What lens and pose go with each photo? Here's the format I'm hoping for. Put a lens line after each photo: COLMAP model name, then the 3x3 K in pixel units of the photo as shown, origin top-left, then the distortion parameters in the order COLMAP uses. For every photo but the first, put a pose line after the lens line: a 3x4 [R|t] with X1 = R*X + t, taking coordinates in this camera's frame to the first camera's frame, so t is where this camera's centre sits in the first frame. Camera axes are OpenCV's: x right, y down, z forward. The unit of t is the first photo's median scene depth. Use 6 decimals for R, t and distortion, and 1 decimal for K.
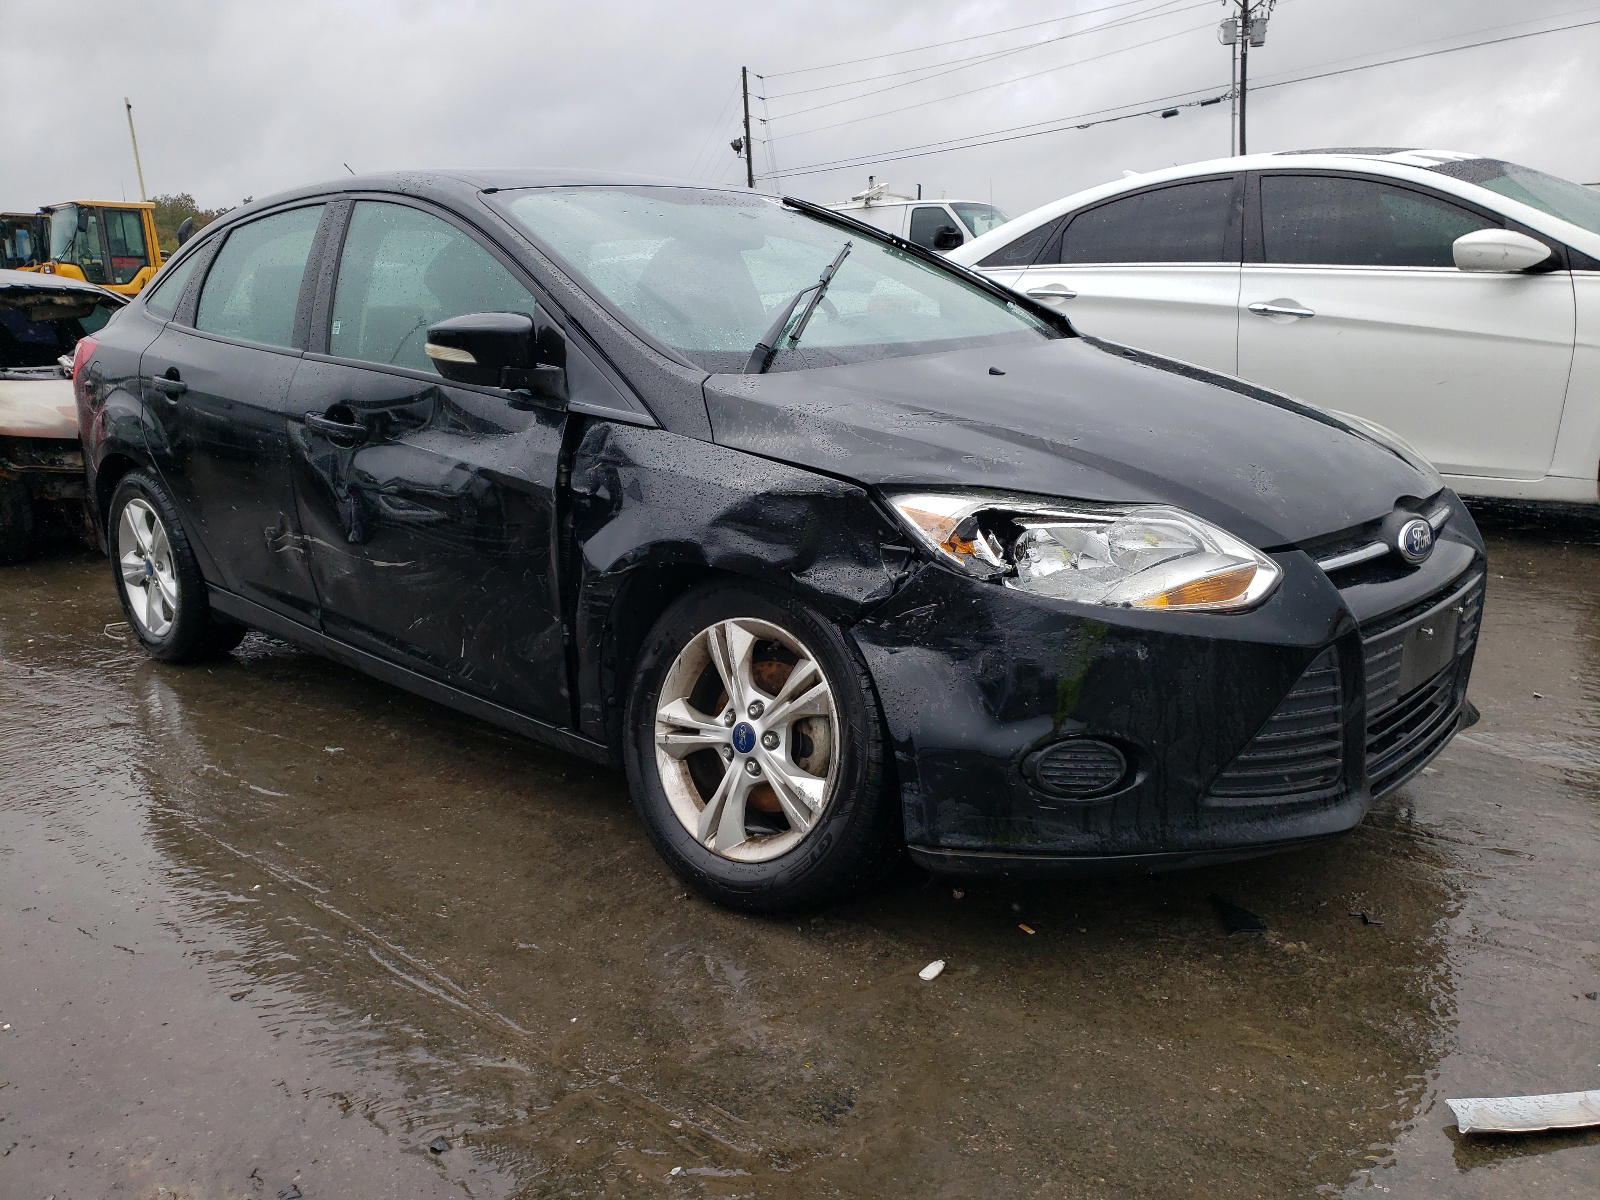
lens RADIAL K [[1236.1, 0, 799.3], [0, 1236.1, 518.5], [0, 0, 1]] dist [0.001532, -0.000628]
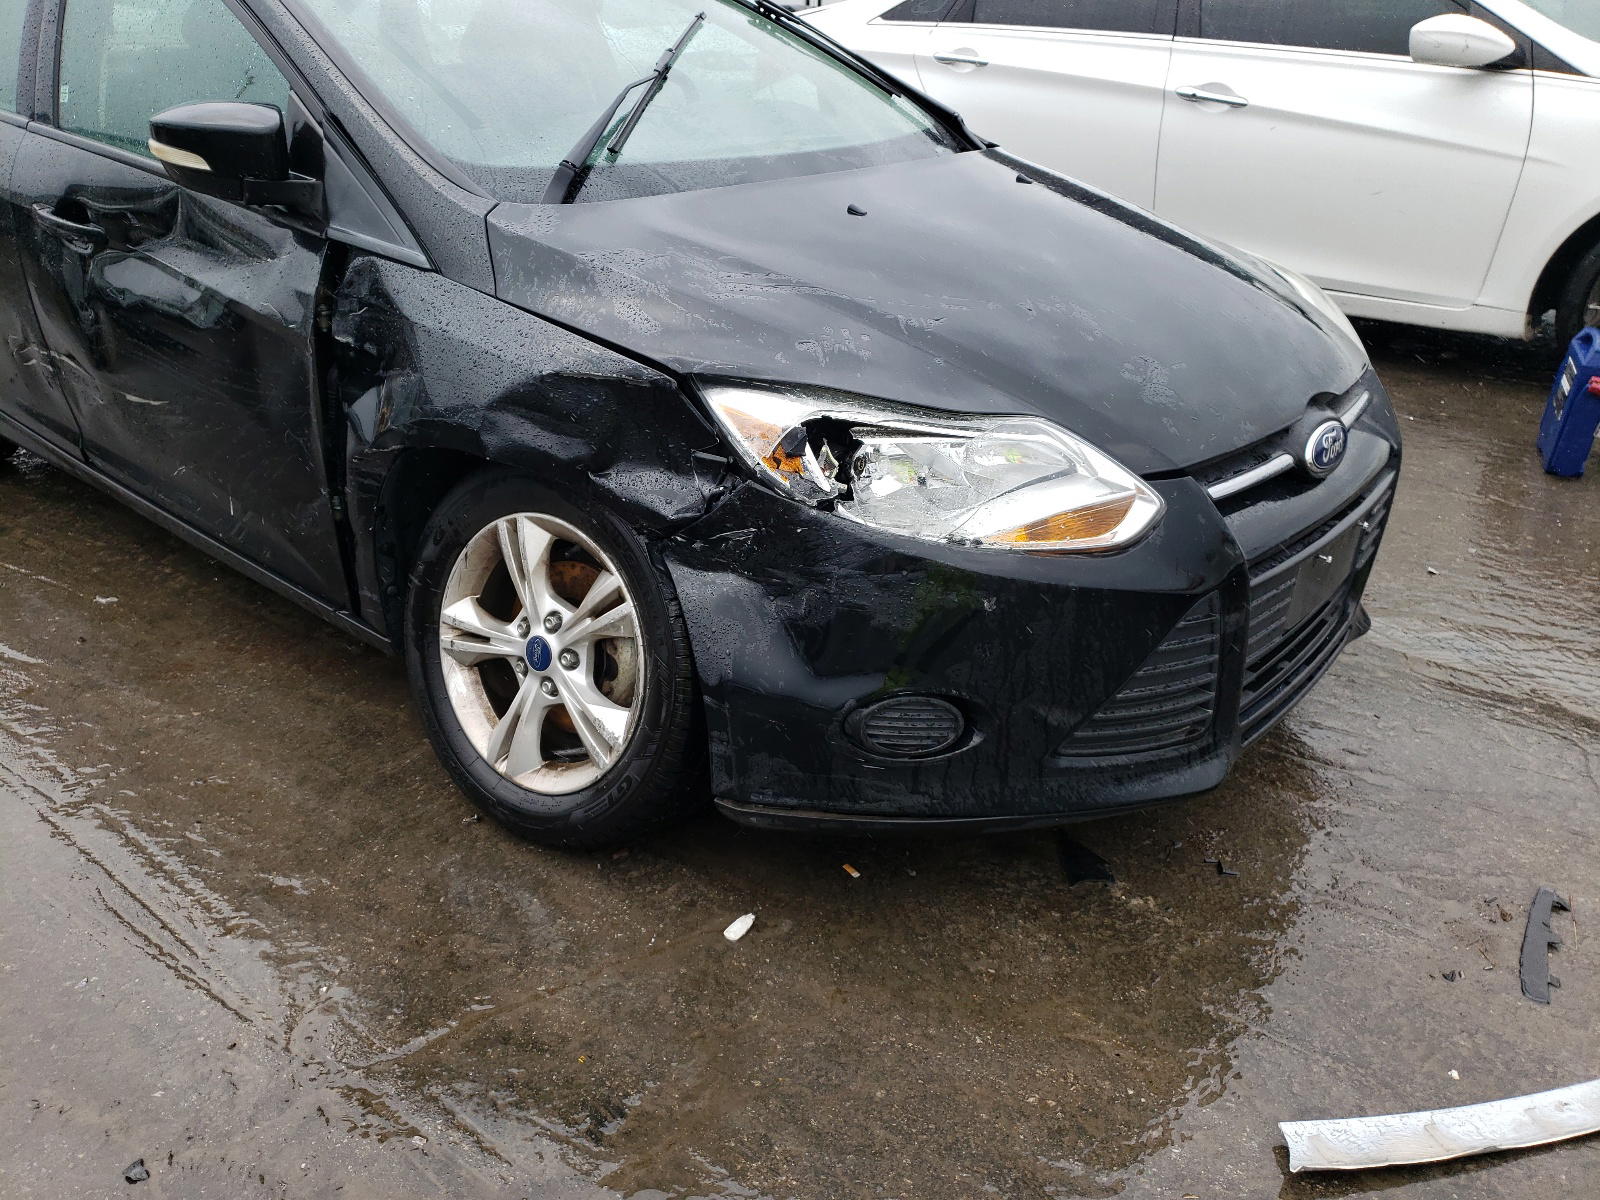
lens RADIAL K [[1236.1, 0, 799.3], [0, 1236.1, 518.5], [0, 0, 1]] dist [0.001532, -0.000628]
pose [[0.997503, 0.017232, 0.068486, 0.082199], [-0.031478, 0.976597, 0.212761, -0.109184], [-0.063217, -0.214386, 0.974701, 0.188491]]
